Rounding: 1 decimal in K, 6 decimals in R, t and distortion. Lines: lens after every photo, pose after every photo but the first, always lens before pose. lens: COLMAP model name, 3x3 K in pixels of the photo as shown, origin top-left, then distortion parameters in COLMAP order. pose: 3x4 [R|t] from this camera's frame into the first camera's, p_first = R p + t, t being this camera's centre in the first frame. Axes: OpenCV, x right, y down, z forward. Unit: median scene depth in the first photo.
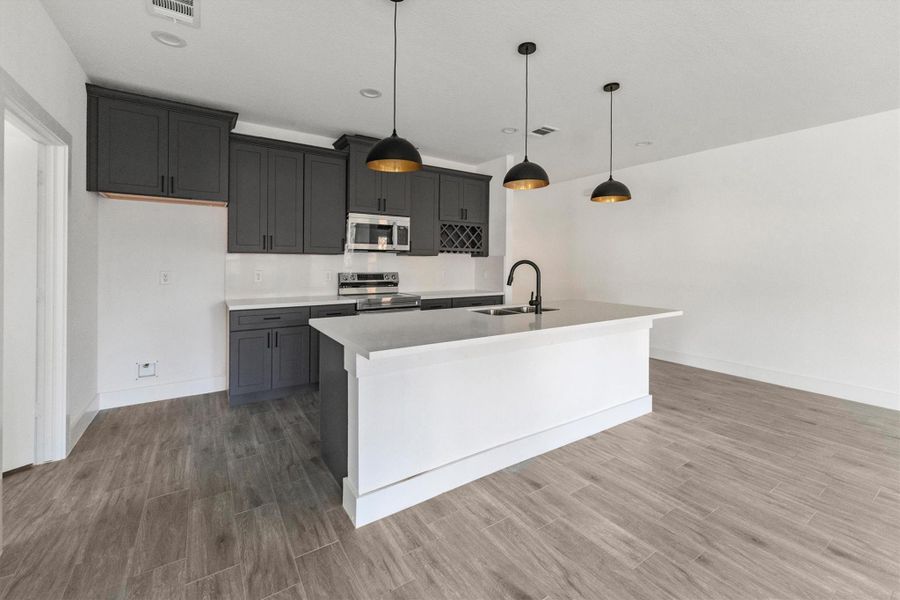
lens RADIAL K [[371.8, 0, 435.7], [0, 371.8, 256.2], [0, 0, 1]] dist [0.001791, 0.000554]
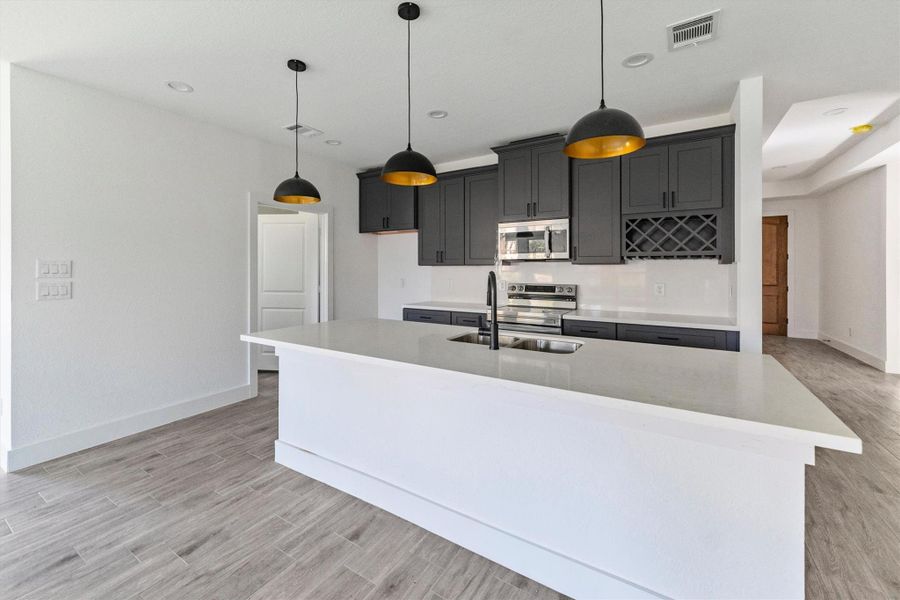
lens RADIAL K [[371.8, 0, 448.2], [0, 371.8, 264.1], [0, 0, 1]] dist [0.001791, 0.000554]
pose [[0.426427, -0.018983, -0.904323, 0.686811], [0.018232, 0.999757, -0.012389, 0.003077], [0.904338, -0.011204, 0.426669, 0.500368]]
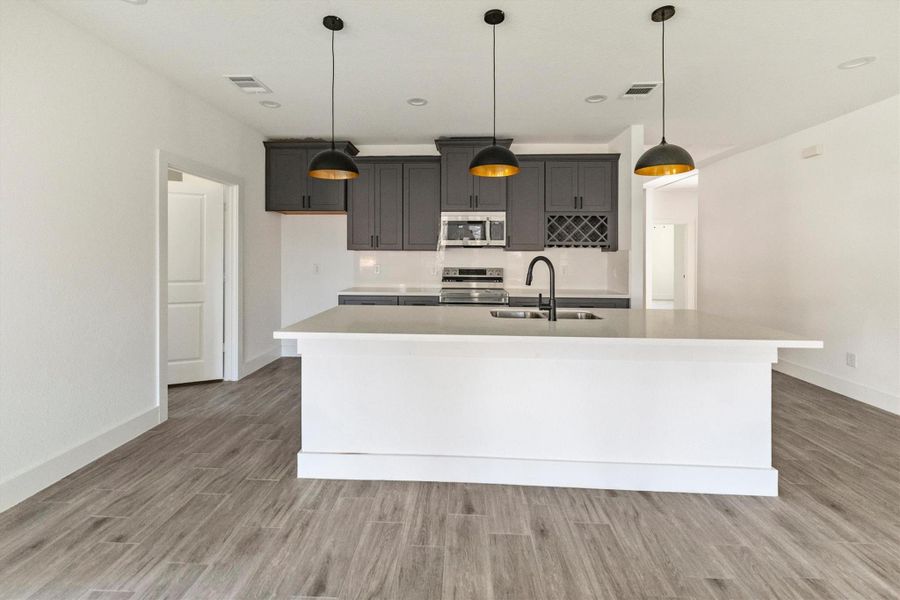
lens RADIAL K [[371.8, 0, 445.9], [0, 371.8, 249.4], [0, 0, 1]] dist [0.001791, 0.000554]
pose [[0.814486, -0.010478, -0.580088, 0.448270], [0.009111, 0.999945, -0.005269, -0.002220], [0.580111, -0.000994, 0.814537, 0.145178]]
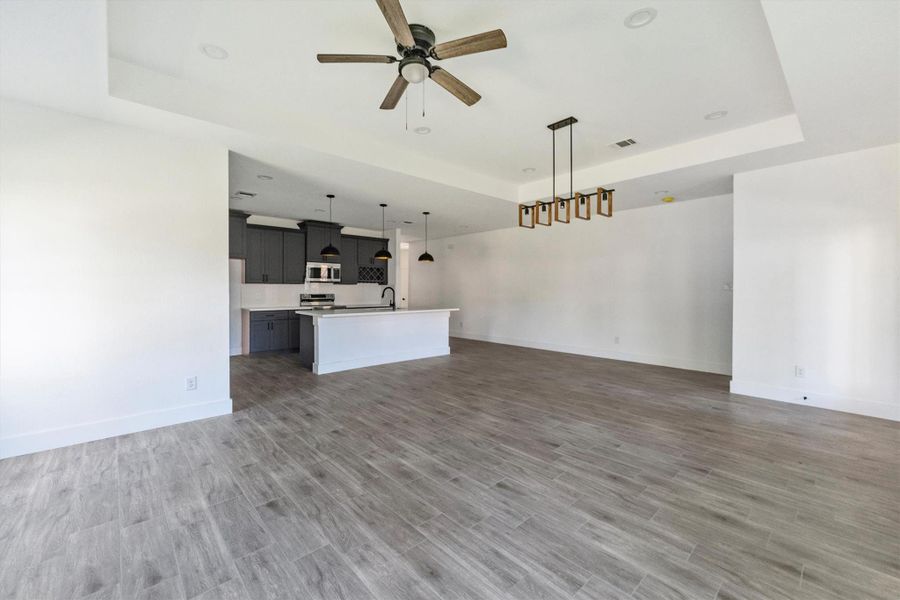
lens RADIAL K [[371.8, 0, 440.5], [0, 371.8, 288.3], [0, 0, 1]] dist [0.001791, 0.000554]
pose [[0.985817, -0.001345, 0.167817, 0.134656], [-0.001380, 0.999869, 0.016121, -0.016022], [-0.167817, -0.016123, 0.985686, -1.106701]]
